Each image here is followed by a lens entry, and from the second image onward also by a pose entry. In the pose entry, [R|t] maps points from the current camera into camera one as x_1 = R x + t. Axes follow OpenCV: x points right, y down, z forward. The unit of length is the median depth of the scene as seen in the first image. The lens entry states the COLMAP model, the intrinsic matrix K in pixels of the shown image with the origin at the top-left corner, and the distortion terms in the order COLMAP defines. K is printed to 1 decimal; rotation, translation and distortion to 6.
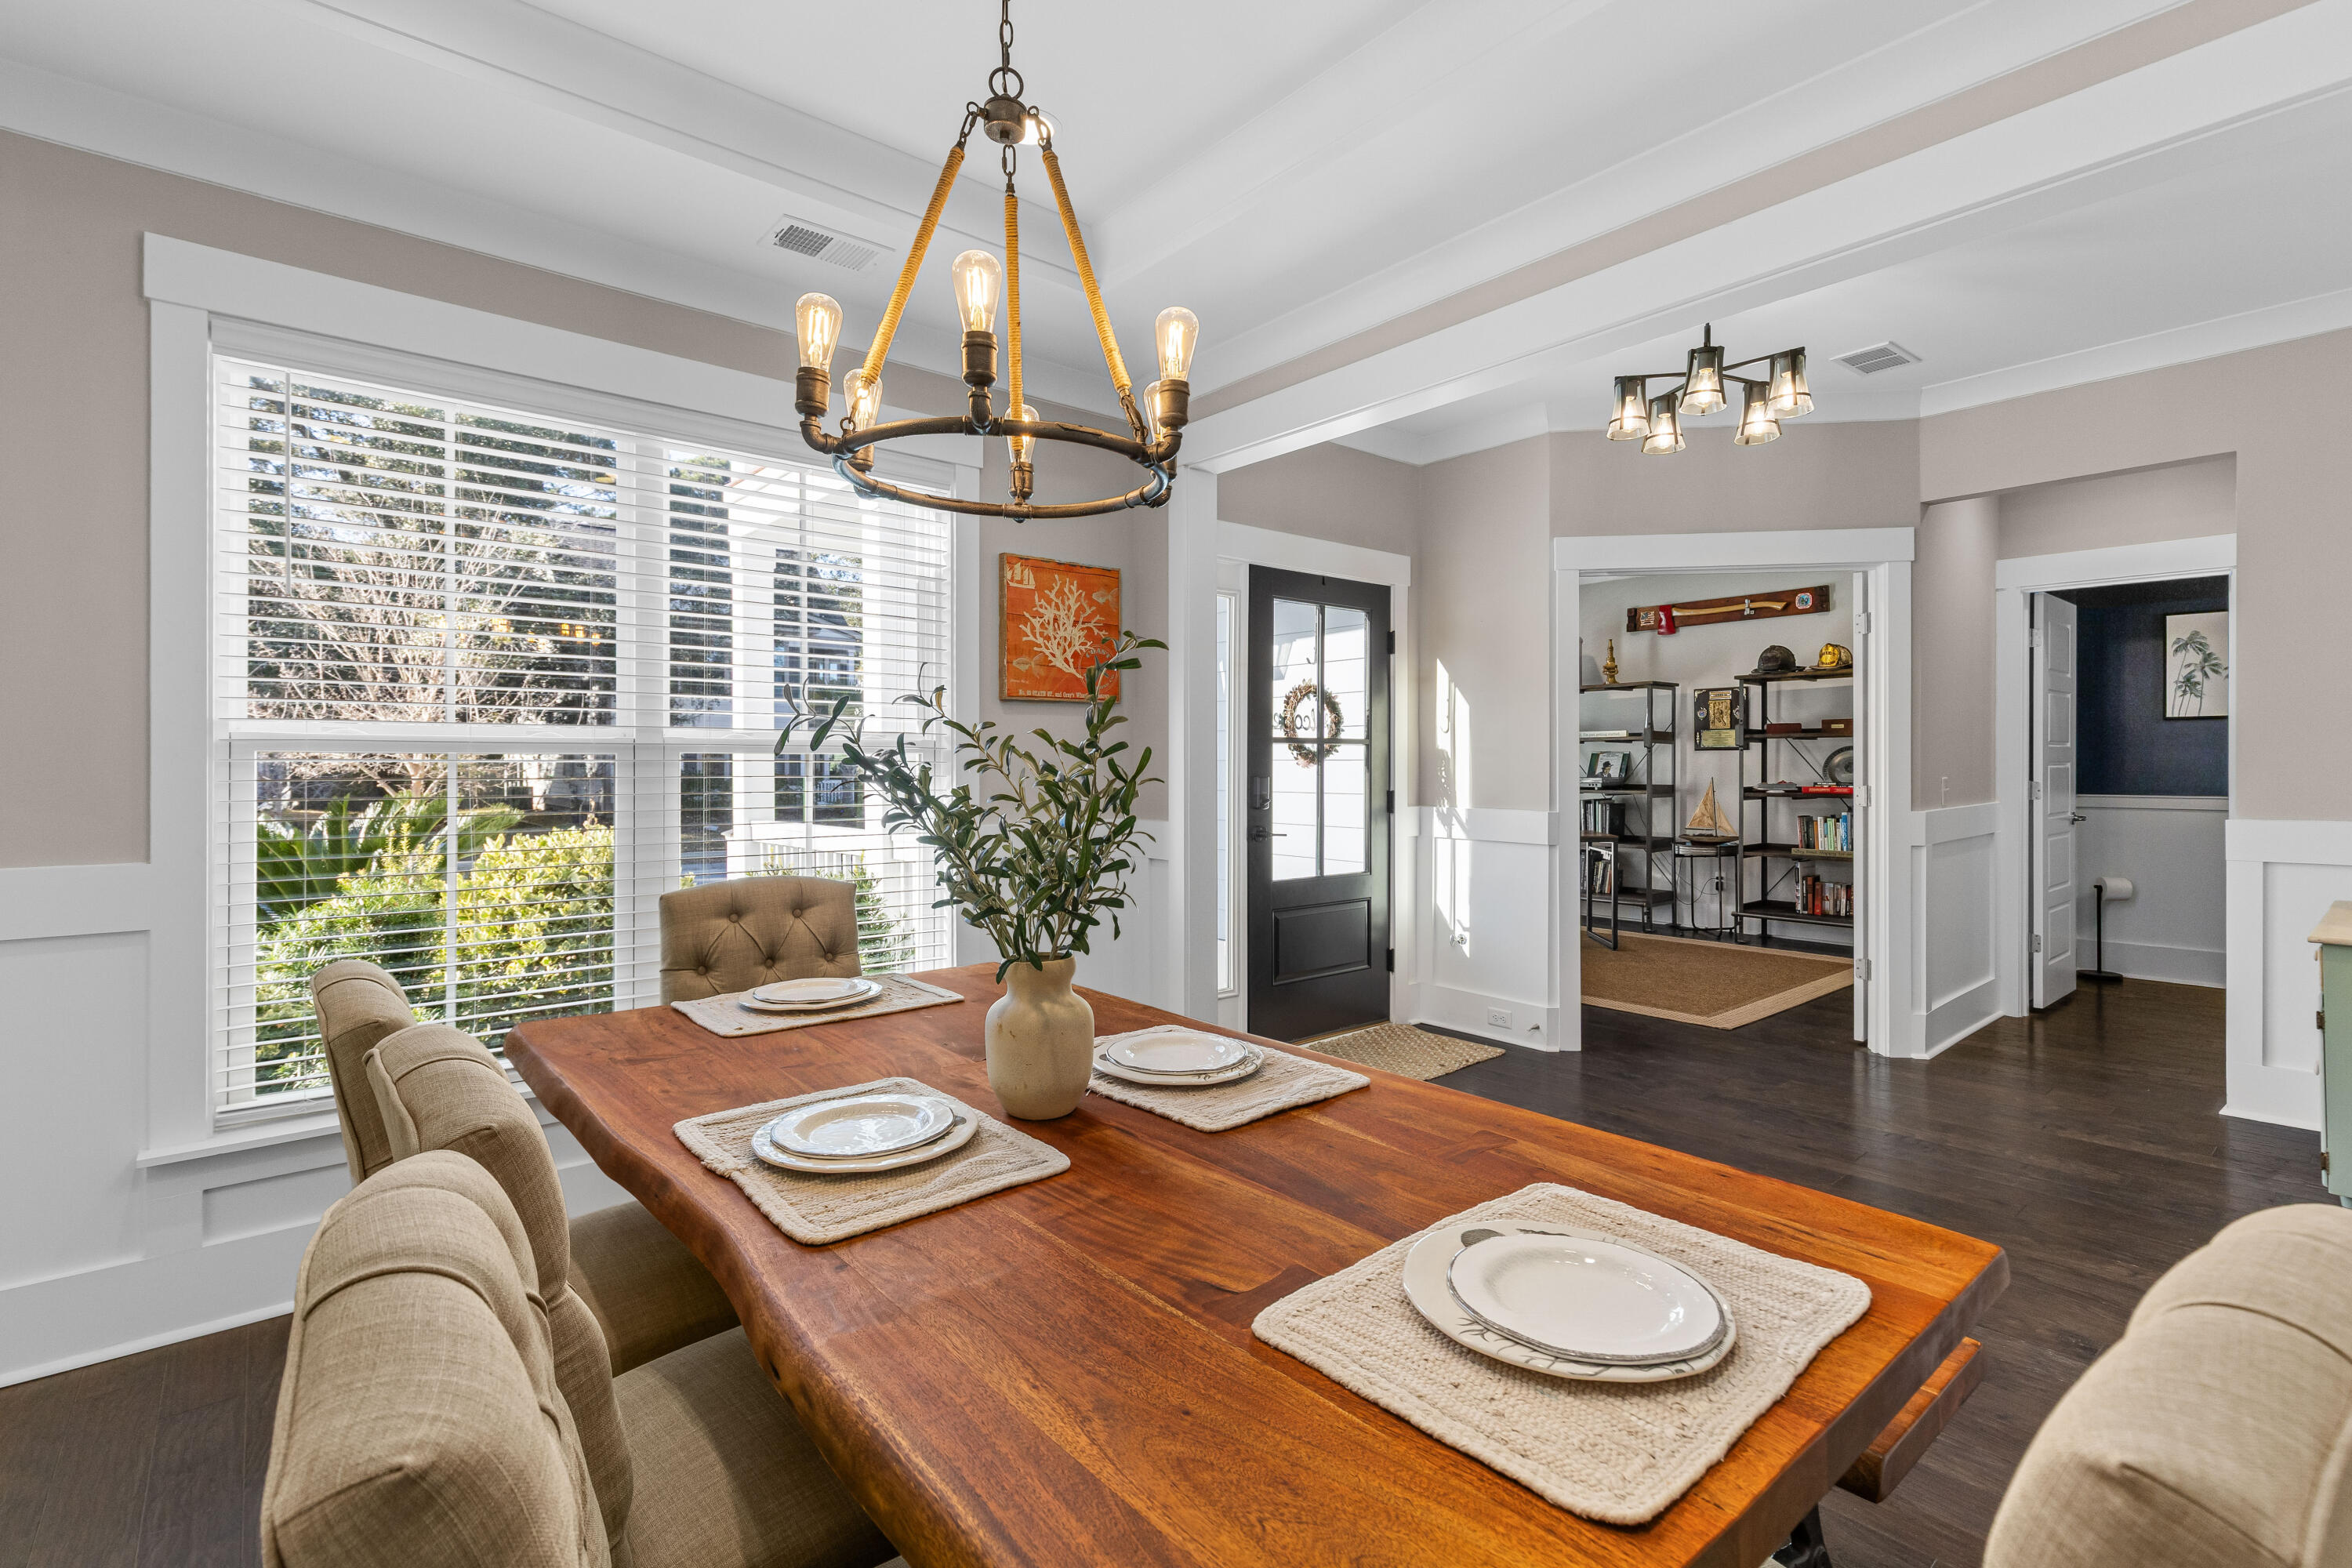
lens RADIAL K [[1061.7, 0, 1164.0], [0, 1061.7, 780.2], [0, 0, 1]] dist [0.000331, -0.000362]
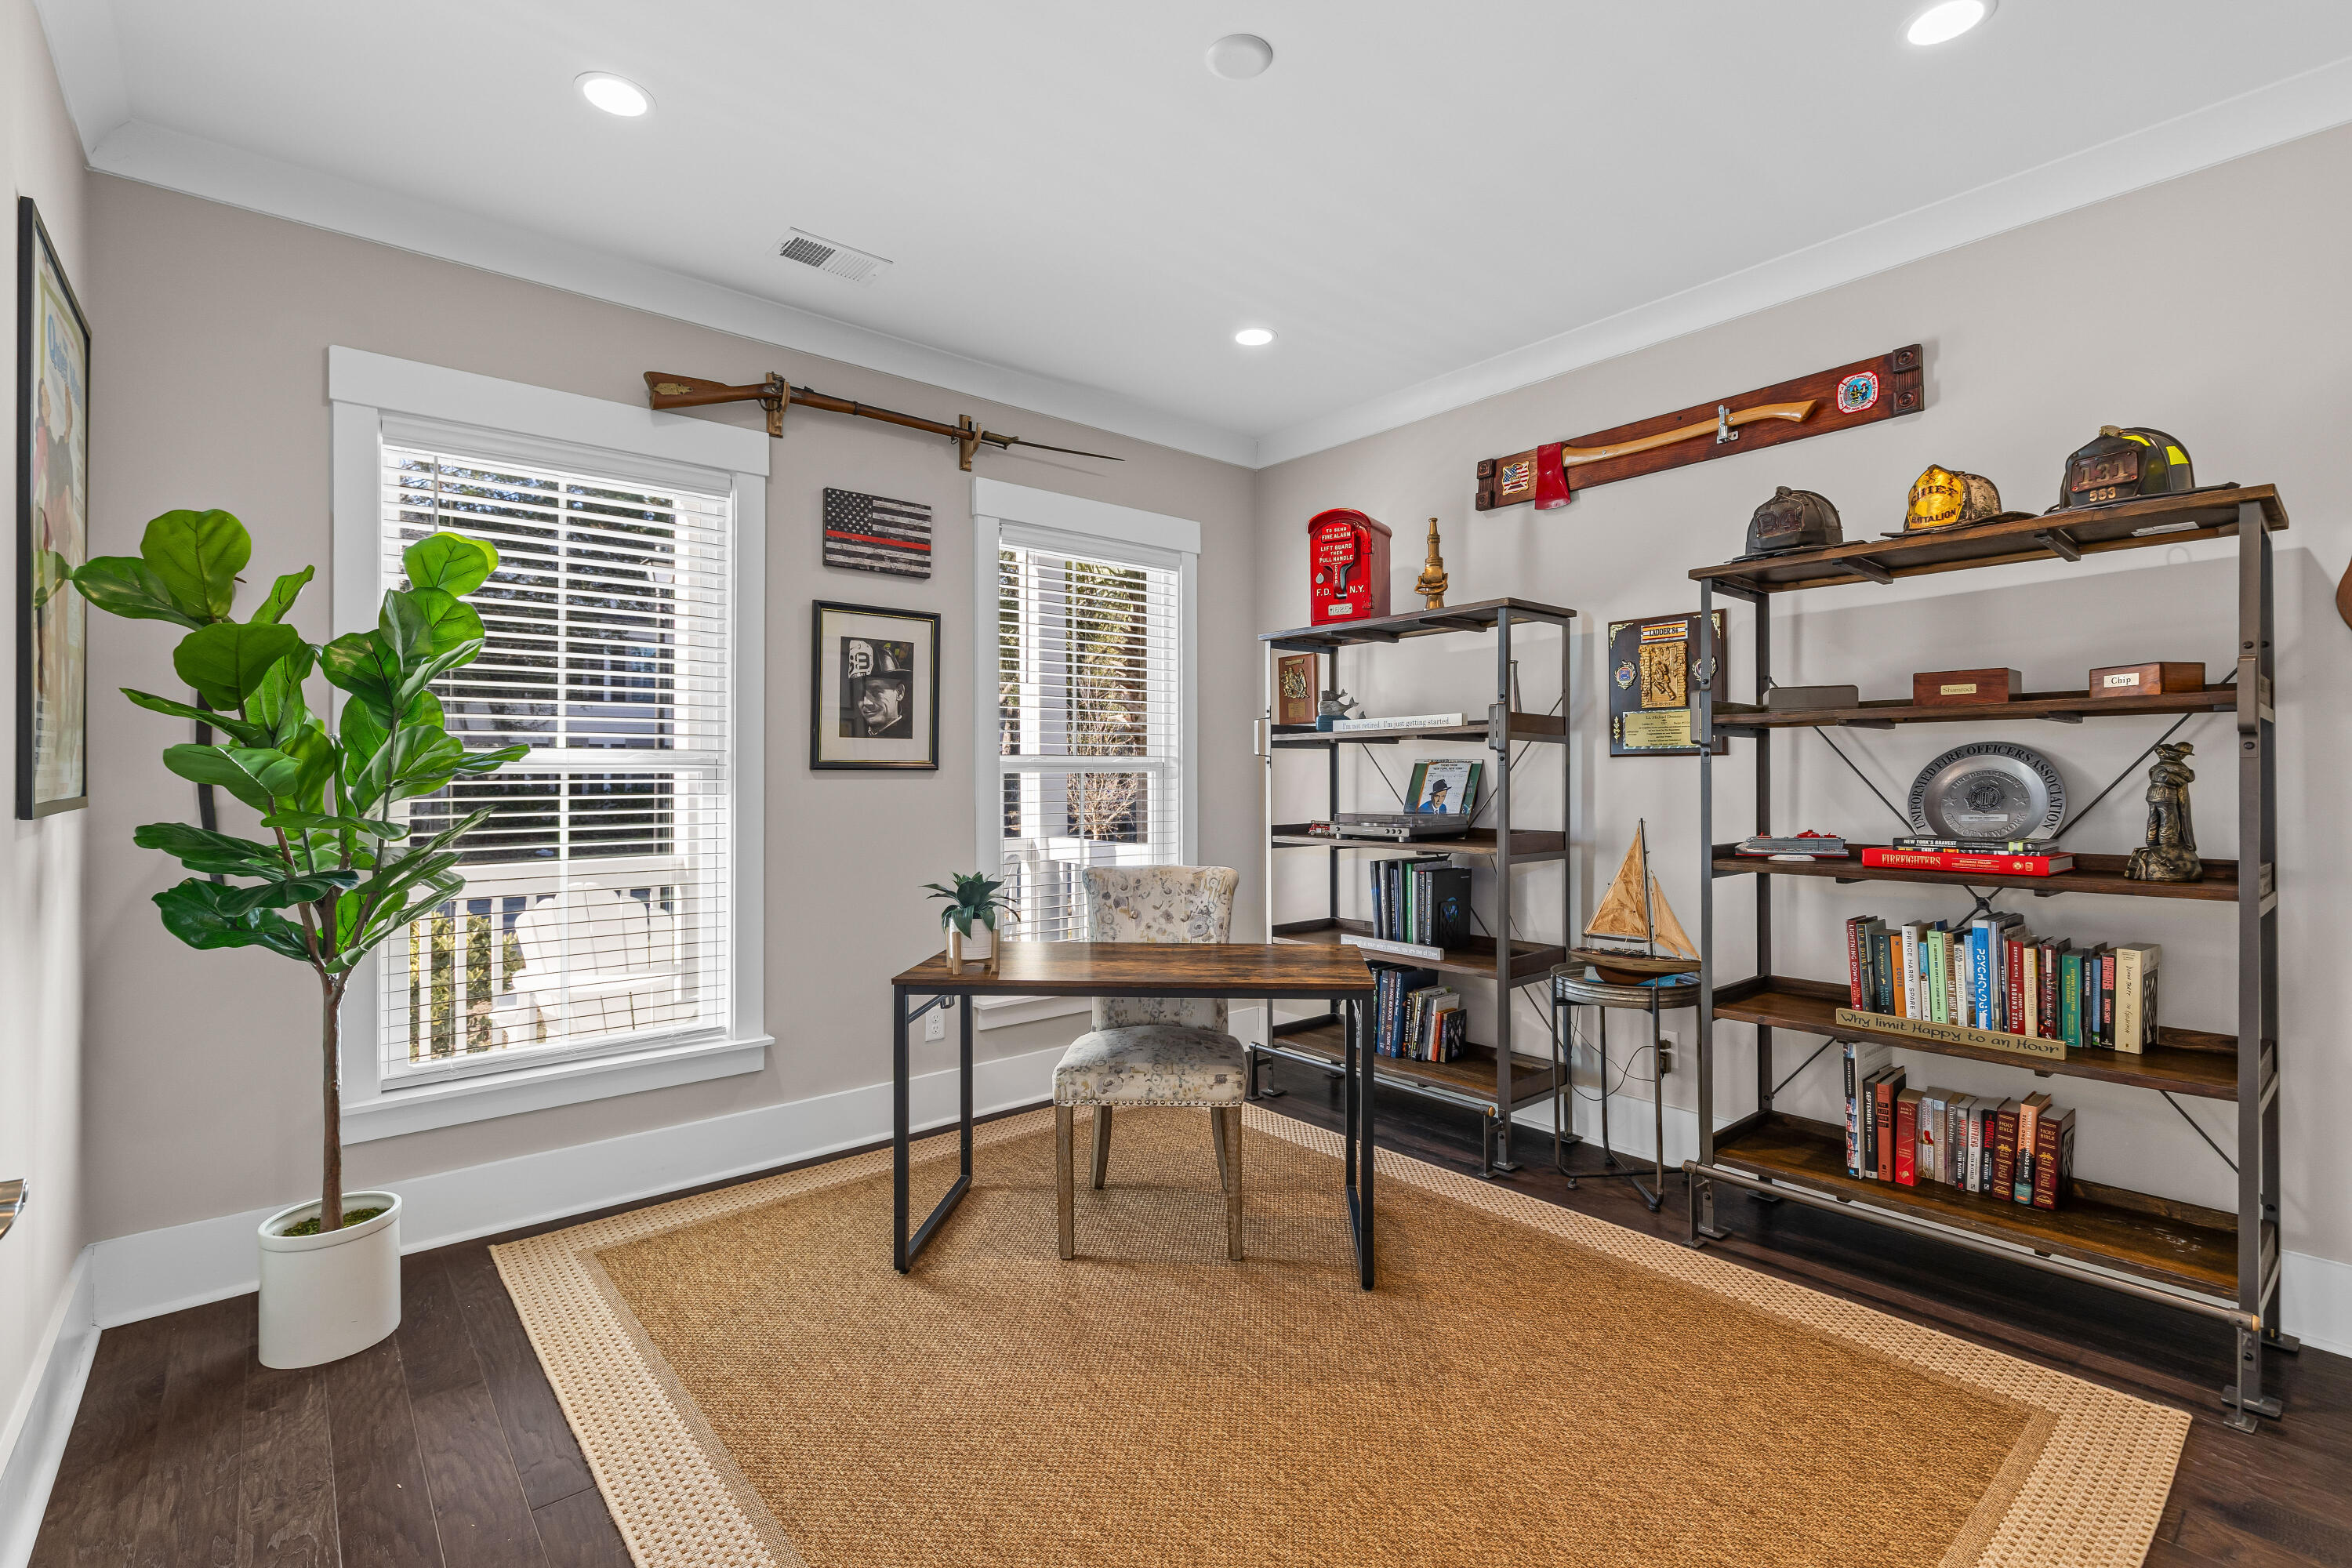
lens RADIAL K [[1053.8, 0, 1172.9], [0, 1053.8, 787.0], [0, 0, 1]] dist [0.002533, 0.000202]
pose [[0.999995, -0.001693, 0.002806, 0.328364], [0.001703, 0.999993, -0.003368, -0.014556], [-0.002801, 0.003372, 0.999990, 0.579476]]
